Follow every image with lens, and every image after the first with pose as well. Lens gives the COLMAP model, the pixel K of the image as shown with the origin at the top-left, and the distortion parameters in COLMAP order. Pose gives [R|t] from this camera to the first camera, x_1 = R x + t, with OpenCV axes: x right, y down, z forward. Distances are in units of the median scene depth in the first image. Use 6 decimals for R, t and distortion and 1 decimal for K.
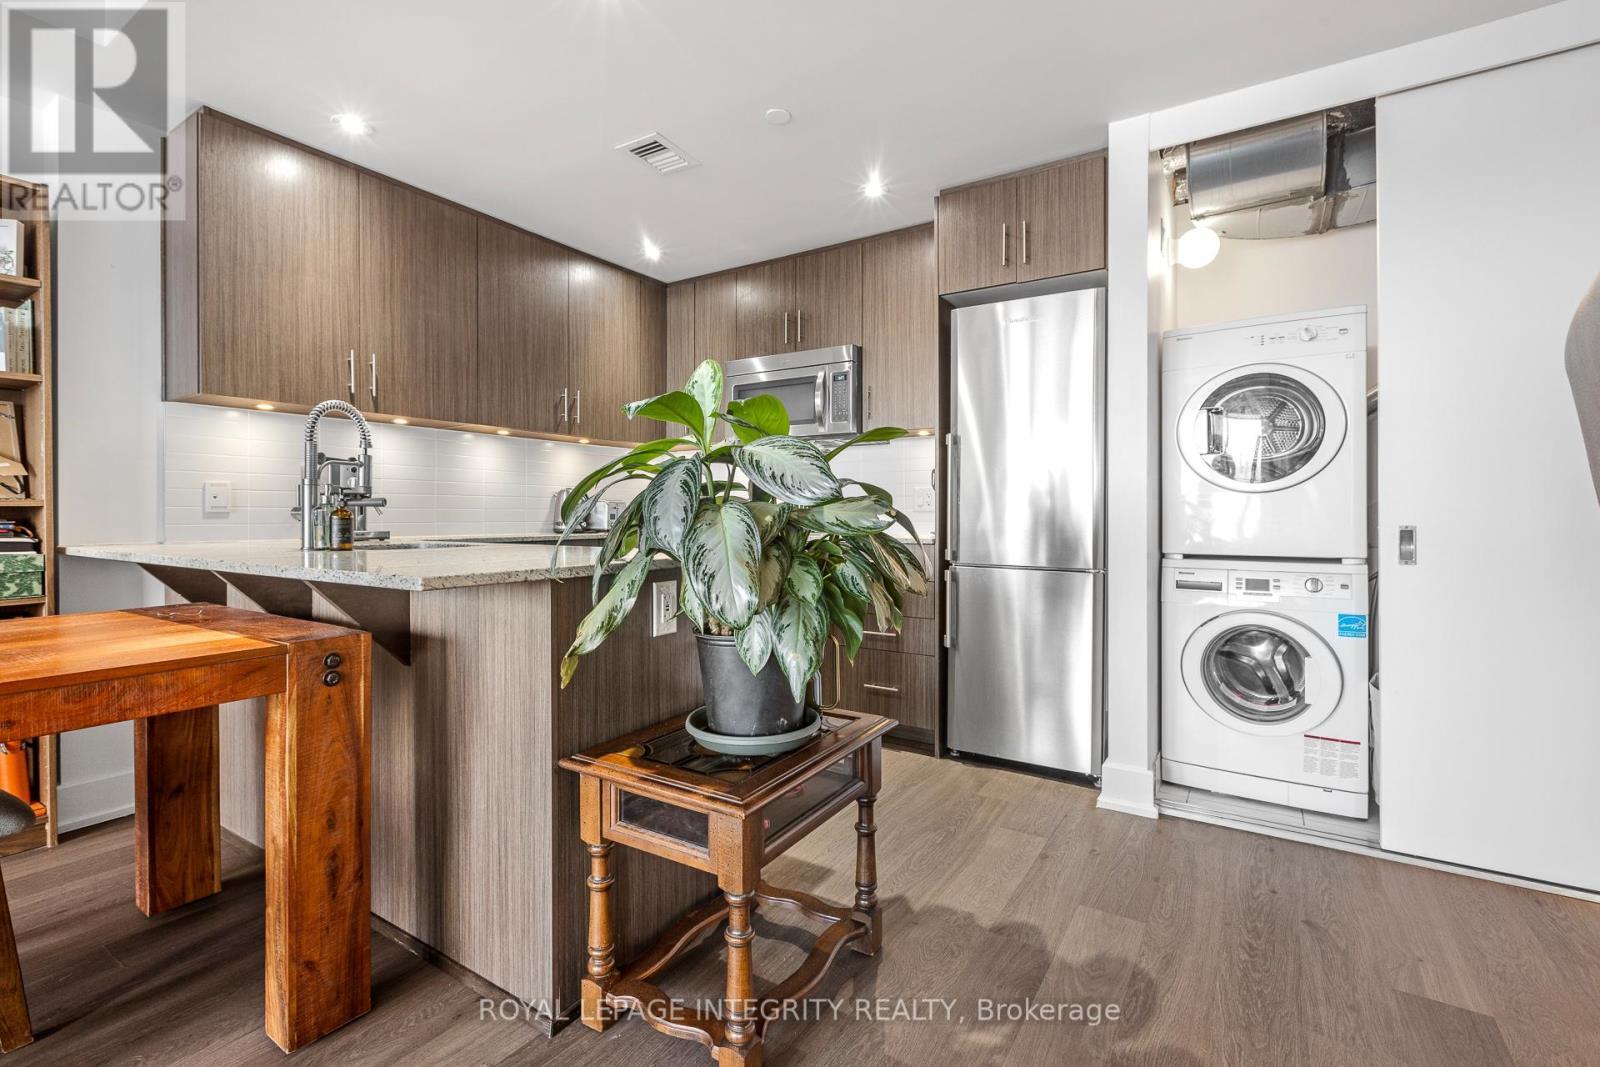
lens RADIAL K [[721.9, 0, 790.3], [0, 721.9, 518.6], [0, 0, 1]] dist [0.000938, 0.000488]
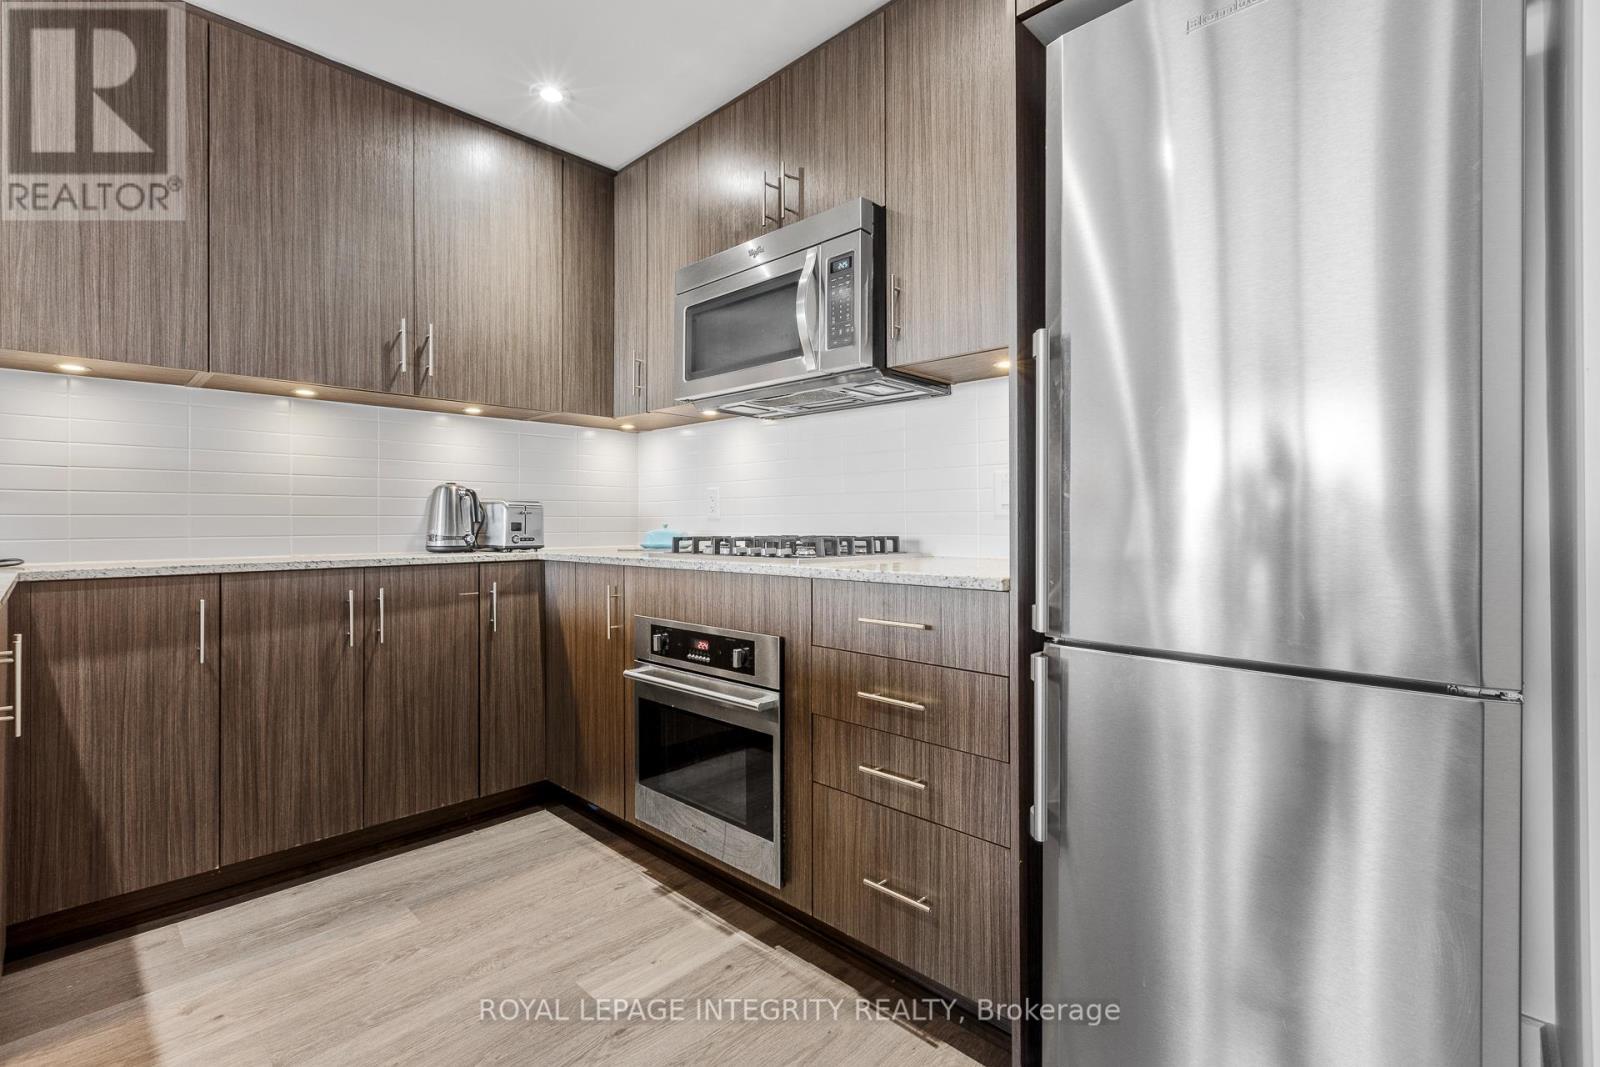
lens RADIAL K [[719.0, 0, 788.7], [0, 719.0, 521.4], [0, 0, 1]] dist [0.001334, -0.000203]
pose [[0.980987, -0.001837, -0.194063, 0.147790], [0.001121, 0.999992, -0.003800, -0.005685], [0.194068, 0.003511, 0.980982, 0.526933]]
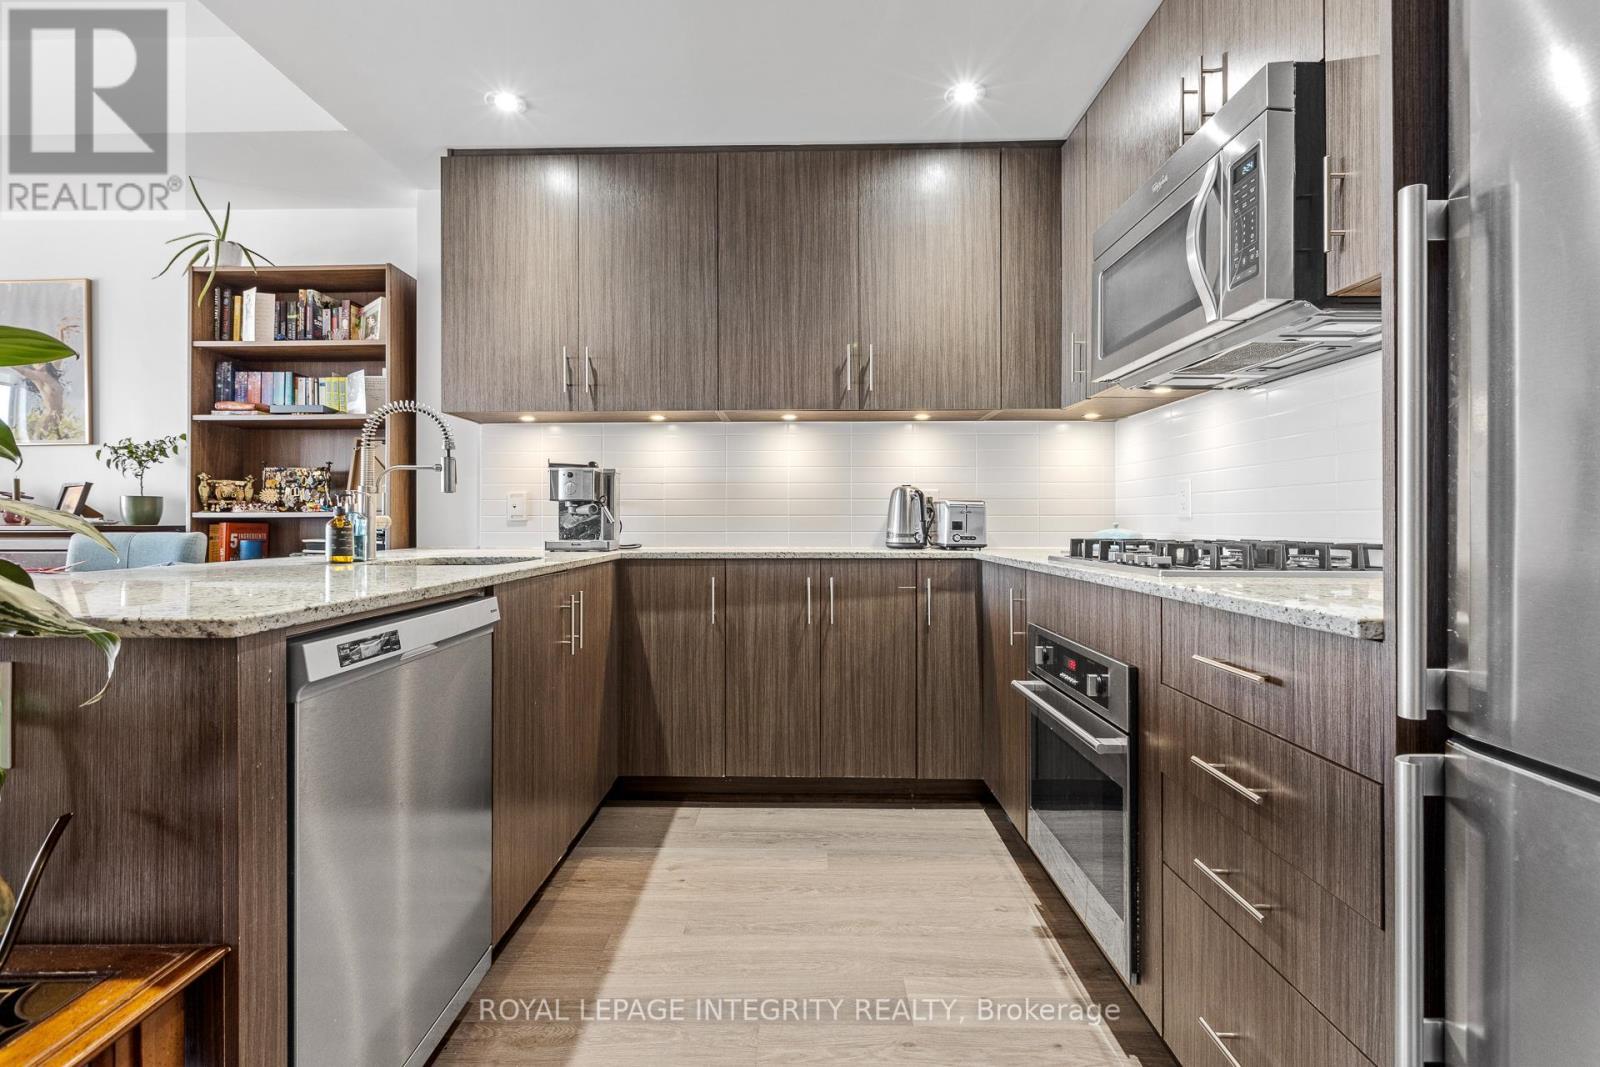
lens RADIAL K [[721.9, 0, 790.3], [0, 721.9, 518.6], [0, 0, 1]] dist [0.000938, 0.000488]
pose [[0.531073, -0.002068, -0.847323, 0.295437], [-0.002839, 0.999987, -0.004220, -0.007191], [0.847321, 0.004647, 0.531061, 0.655324]]
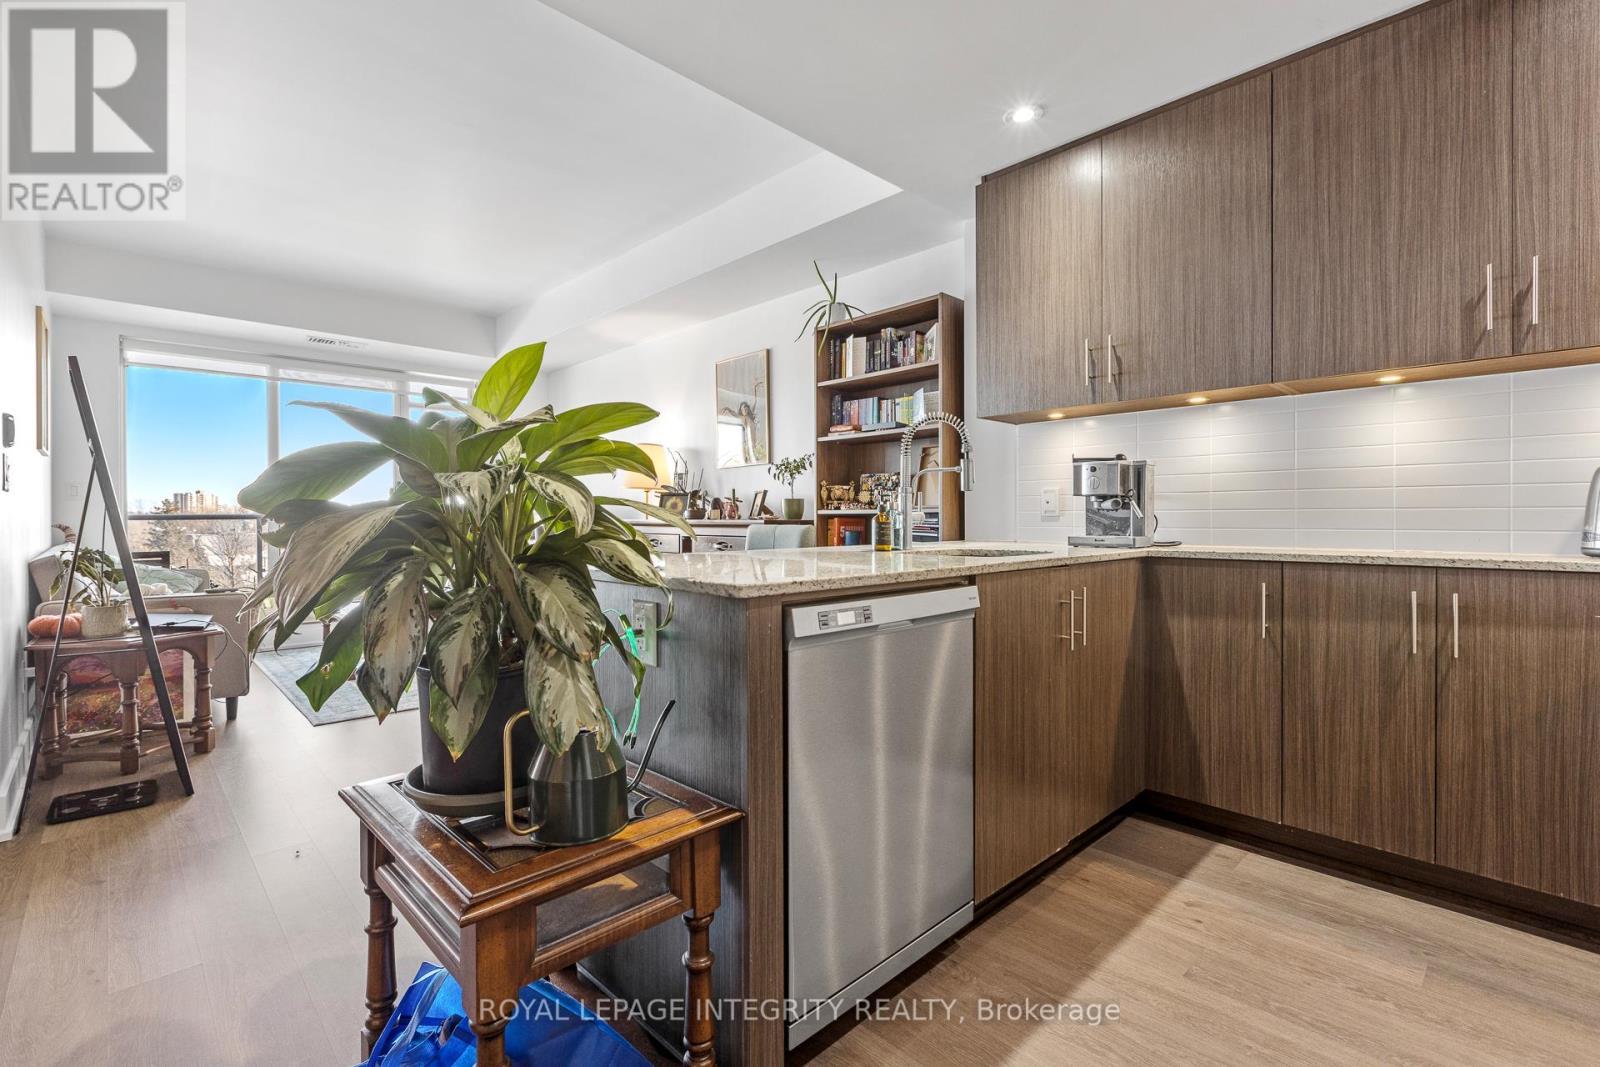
lens RADIAL K [[719.0, 0, 788.7], [0, 719.0, 521.4], [0, 0, 1]] dist [0.001334, -0.000203]
pose [[-0.228783, 0.008123, -0.973444, 0.324555], [-0.000575, 0.999964, 0.008479, -0.007835], [0.973477, 0.002499, -0.228770, 0.732099]]
